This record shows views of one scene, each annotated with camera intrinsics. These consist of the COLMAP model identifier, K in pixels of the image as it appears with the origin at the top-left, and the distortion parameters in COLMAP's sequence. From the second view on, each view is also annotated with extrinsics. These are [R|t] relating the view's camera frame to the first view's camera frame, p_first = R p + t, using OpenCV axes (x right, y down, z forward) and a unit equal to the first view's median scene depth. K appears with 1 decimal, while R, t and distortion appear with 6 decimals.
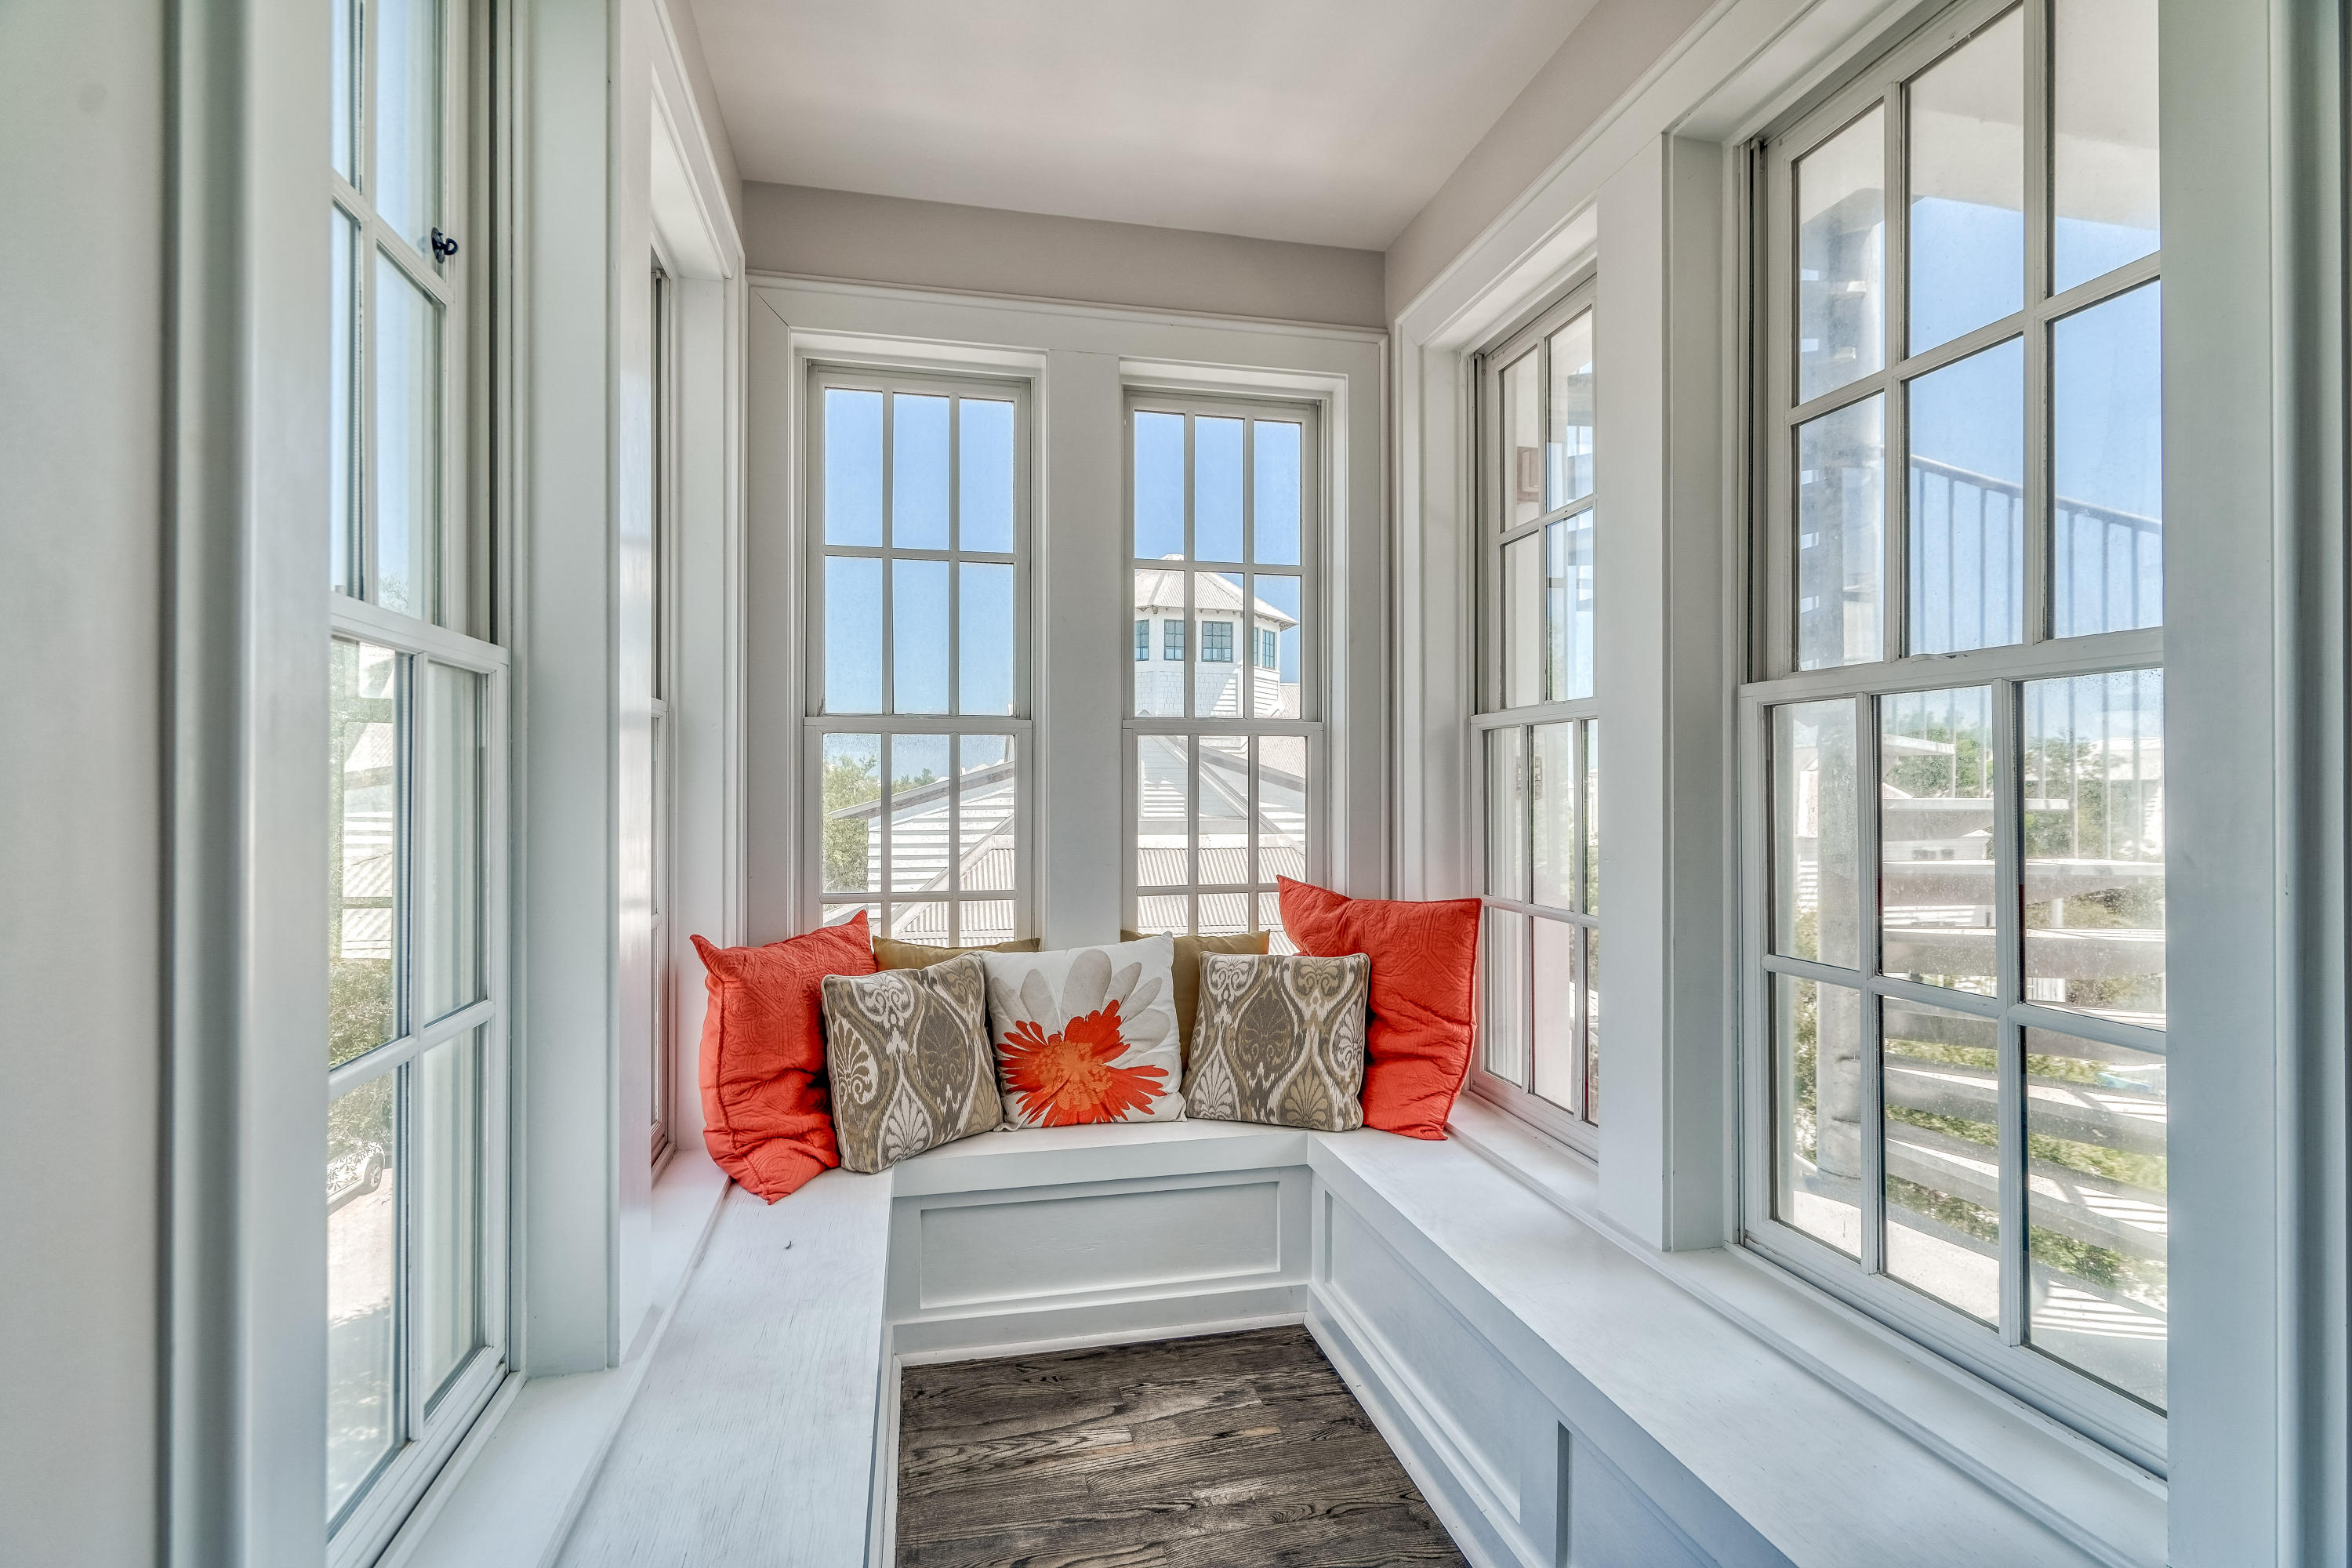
lens RADIAL K [[1098.1, 0, 1176.9], [0, 1098.1, 785.3], [0, 0, 1]] dist [-0.000013, 0.001671]
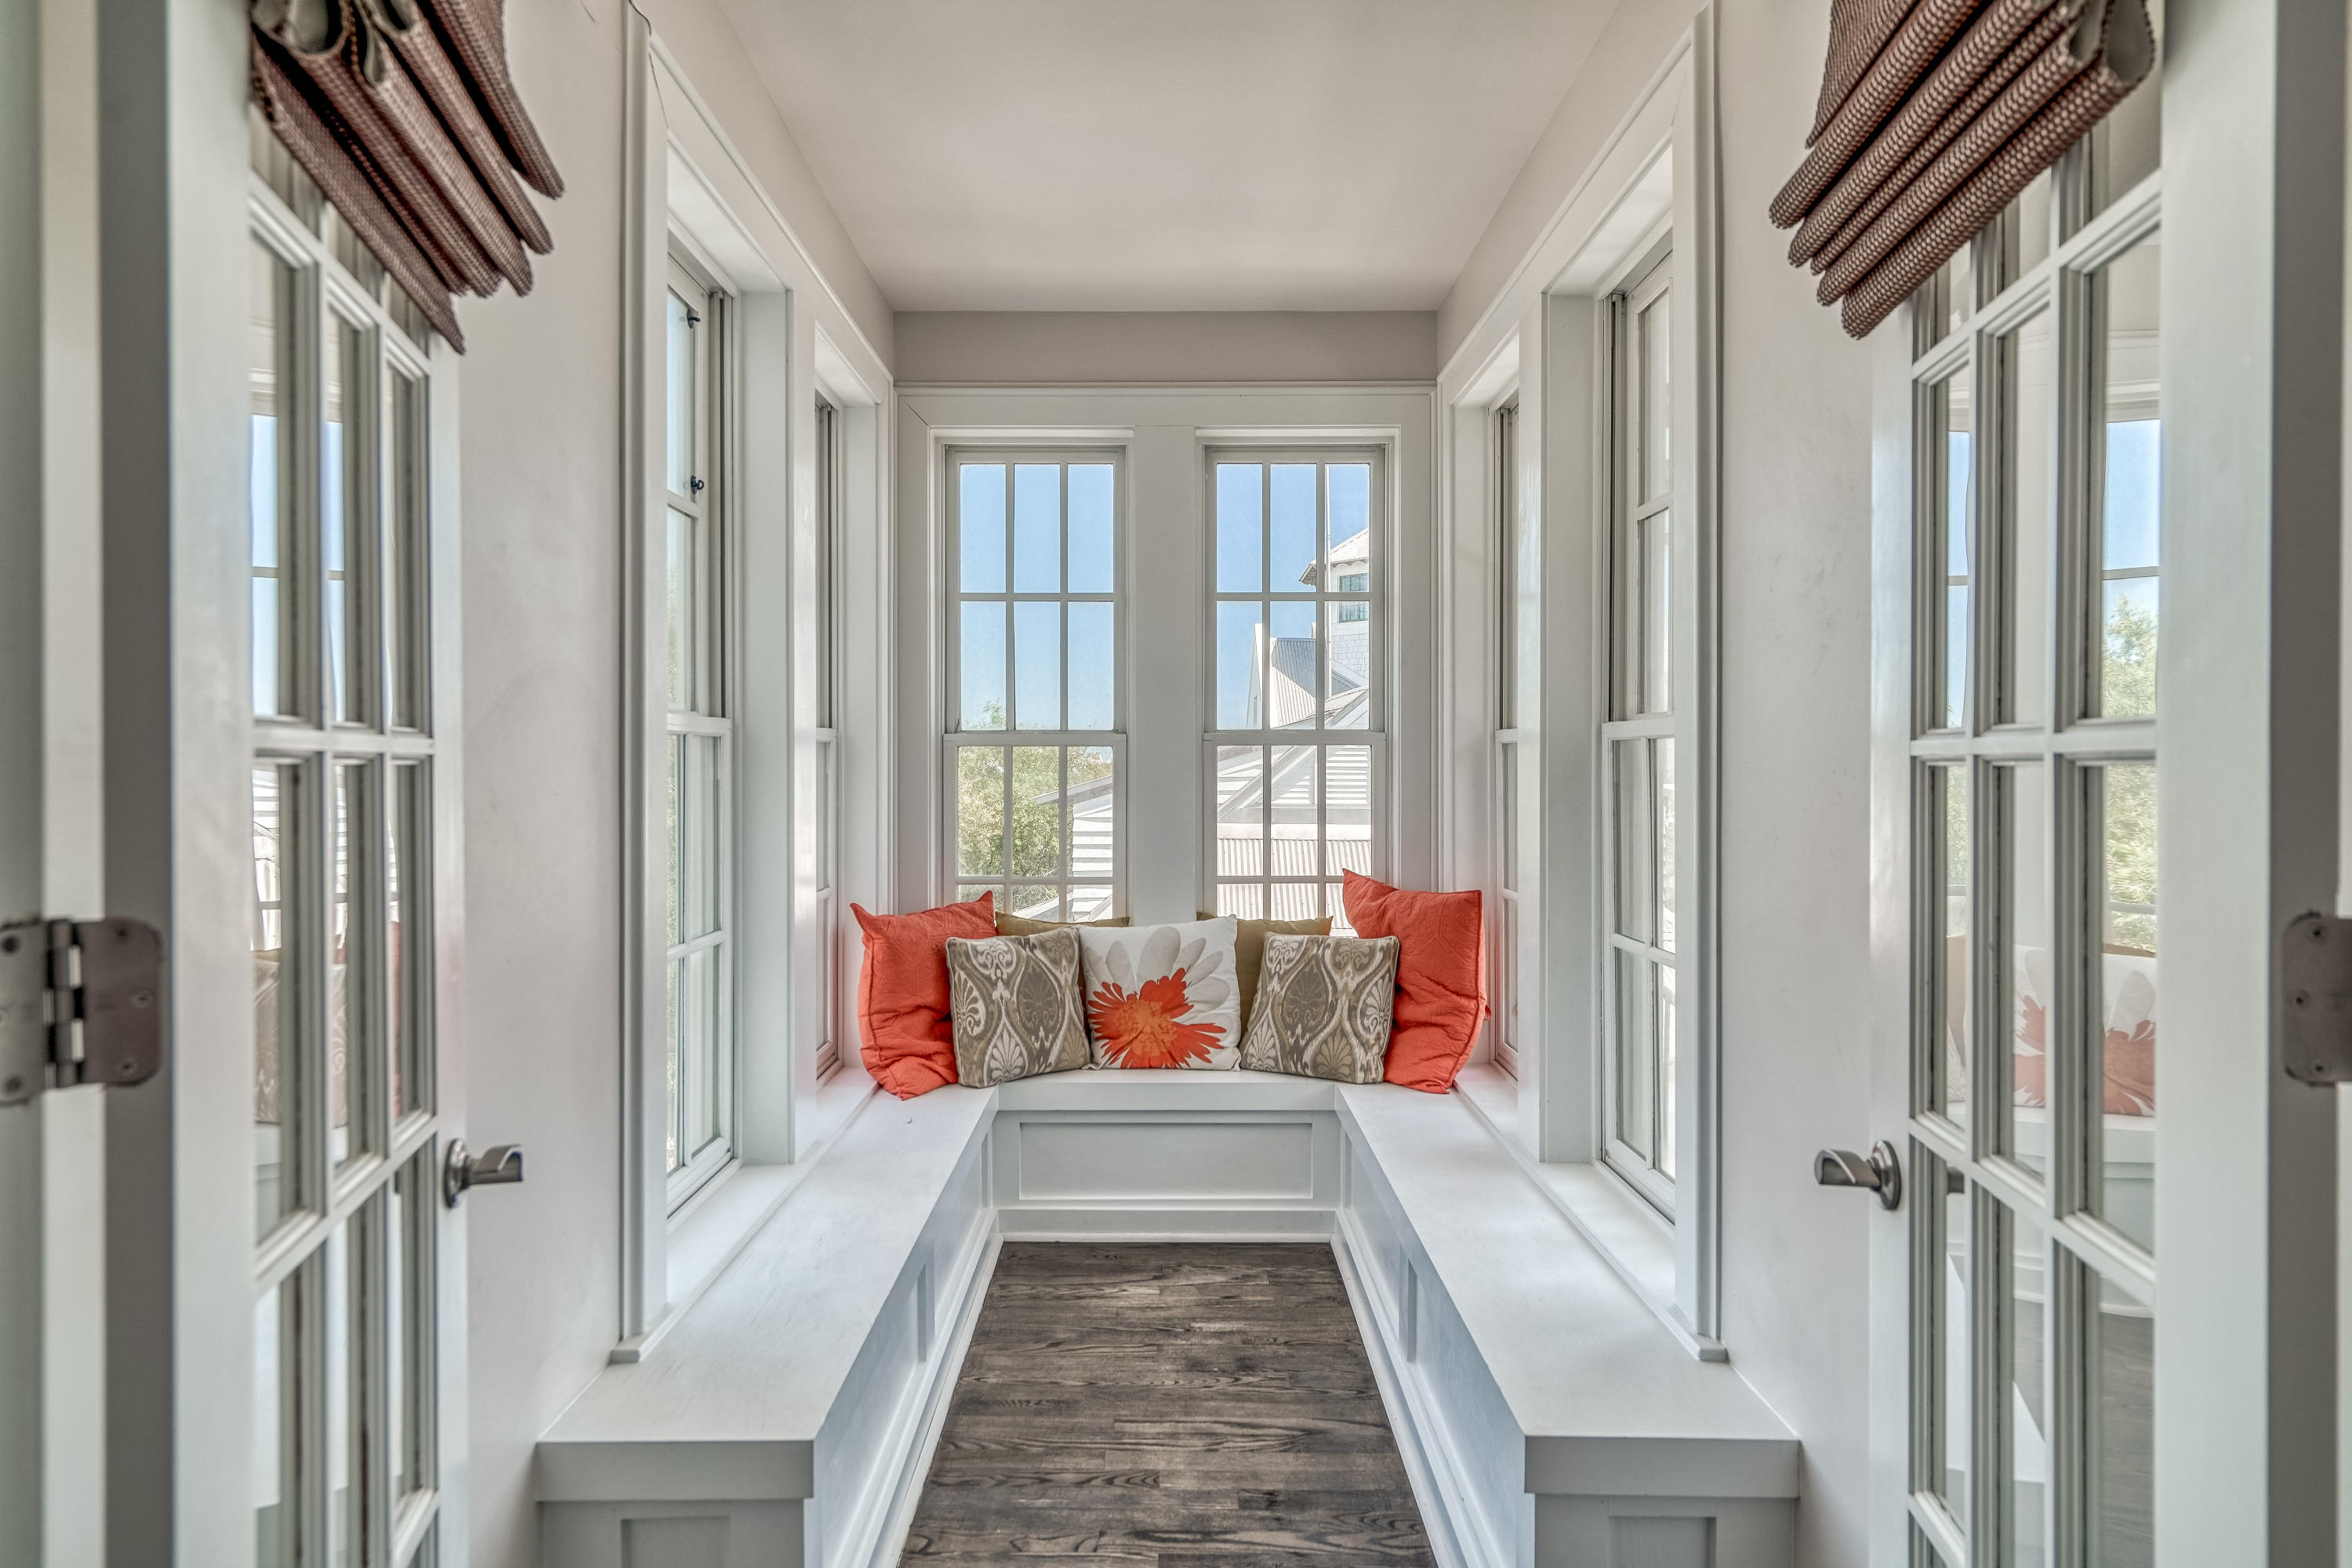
lens RADIAL K [[1336.1, 0, 1180.7], [0, 1336.1, 774.1], [0, 0, 1]] dist [0.018415, -0.001067]
pose [[0.977033, 0.002425, -0.213073, 0.281234], [-0.000265, 0.999948, 0.010168, -0.036885], [0.213086, -0.009878, 0.976983, -0.482071]]
